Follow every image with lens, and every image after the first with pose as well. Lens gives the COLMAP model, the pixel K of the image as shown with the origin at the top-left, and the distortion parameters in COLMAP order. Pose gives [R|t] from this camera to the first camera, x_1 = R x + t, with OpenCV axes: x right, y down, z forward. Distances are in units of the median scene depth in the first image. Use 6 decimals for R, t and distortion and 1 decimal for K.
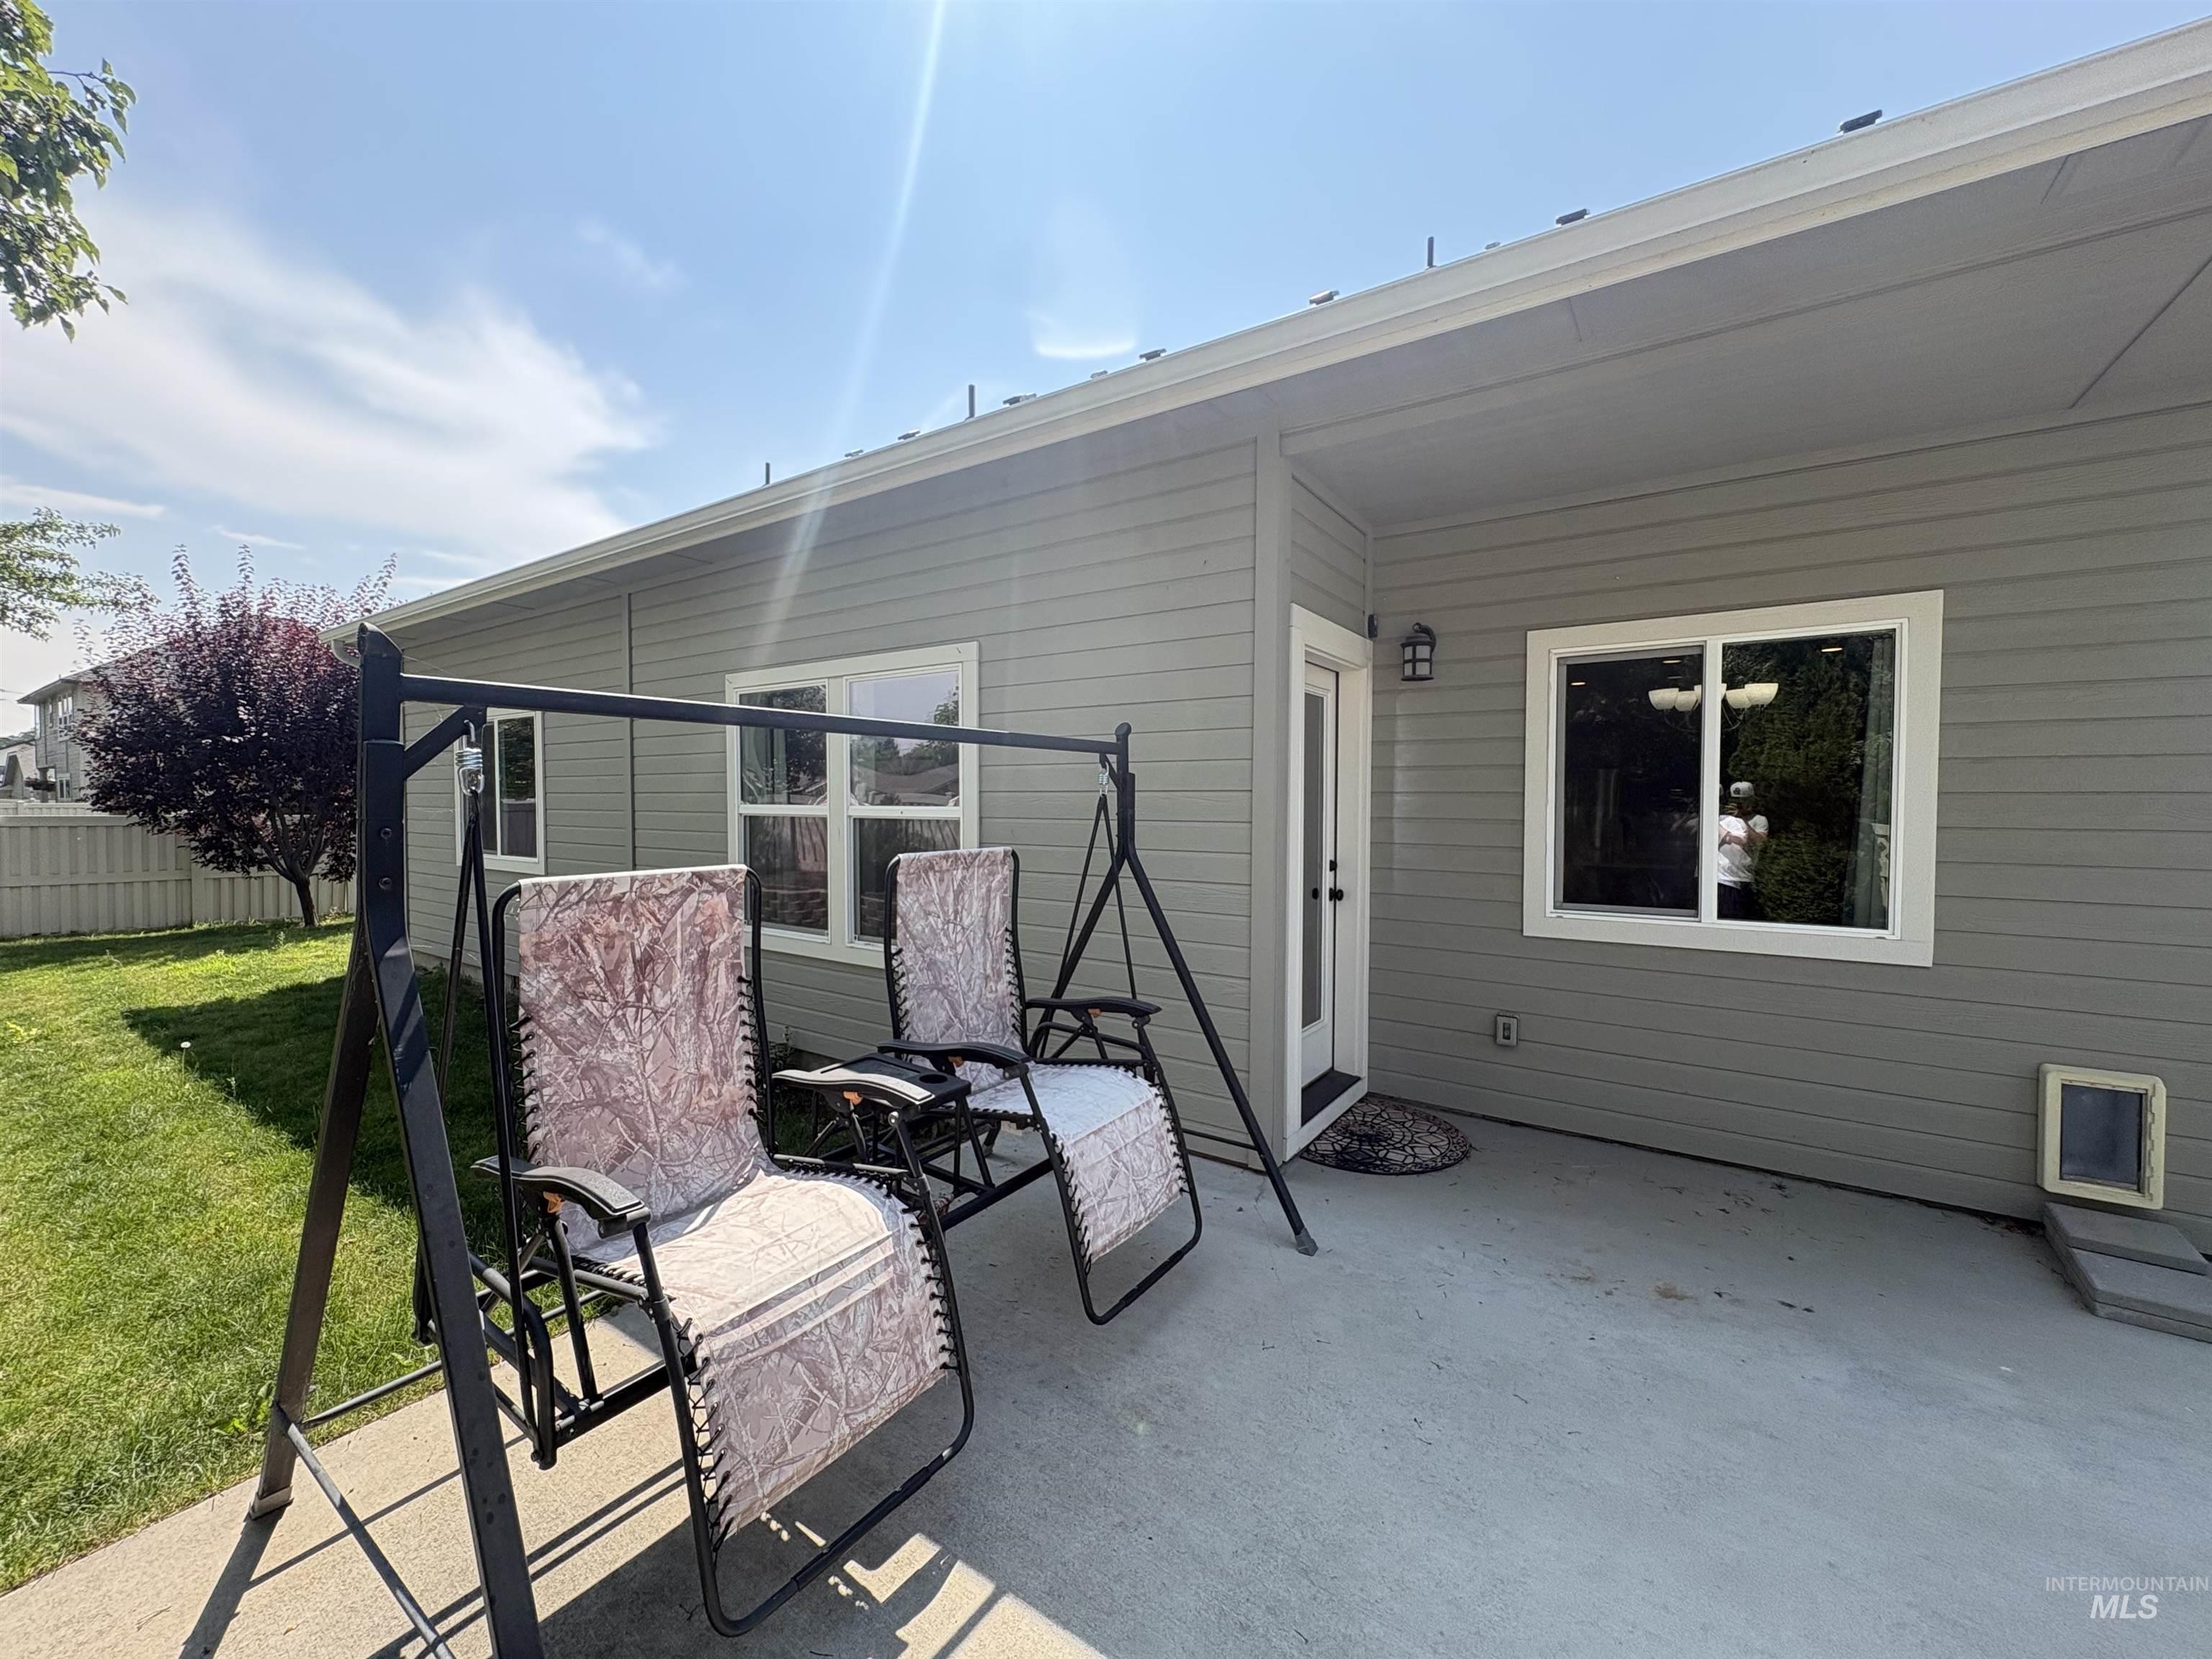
lens RADIAL K [[881.9, 0, 1104.6], [0, 881.9, 833.0], [0, 0, 1]] dist [0.002830, -0.000496]
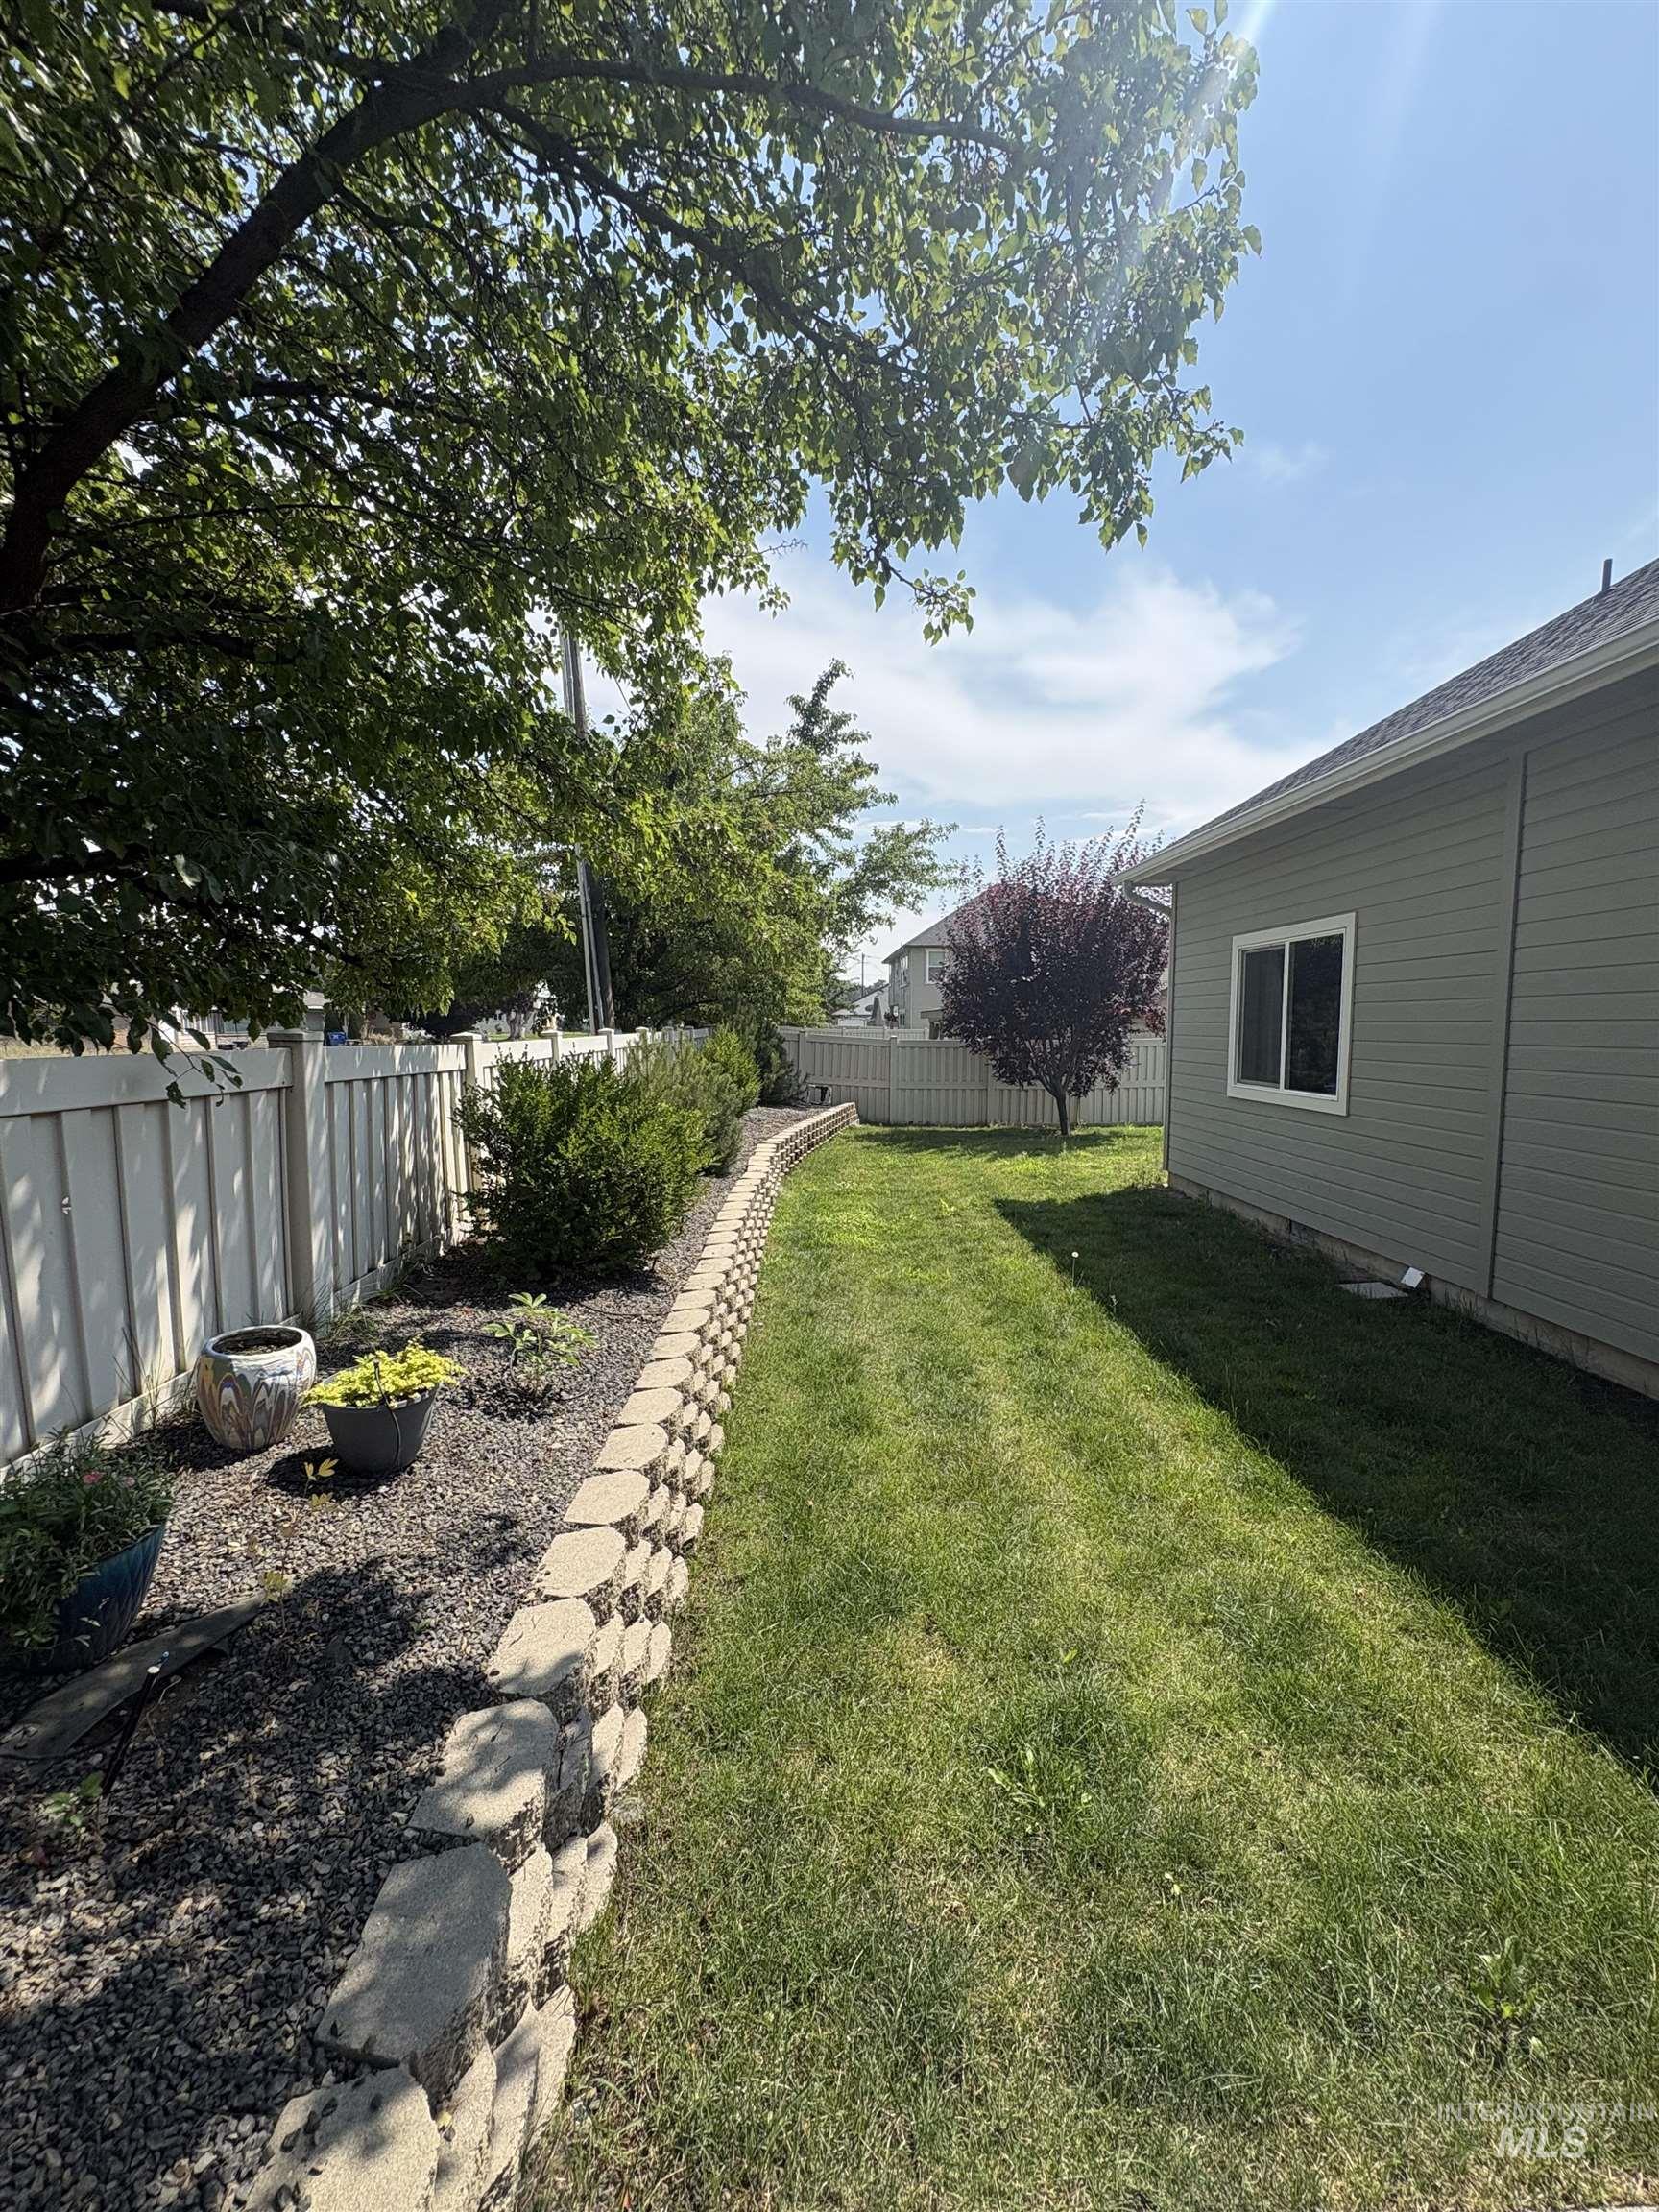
lens RADIAL K [[881.9, 0, 826.8], [0, 881.9, 1107.0], [0, 0, 1]] dist [0.002830, -0.000496]
pose [[0.596791, 0.064200, -0.799824, -0.156860], [-0.015299, 0.997523, 0.068654, -0.008233], [0.802251, -0.028736, 0.596296, 0.041014]]
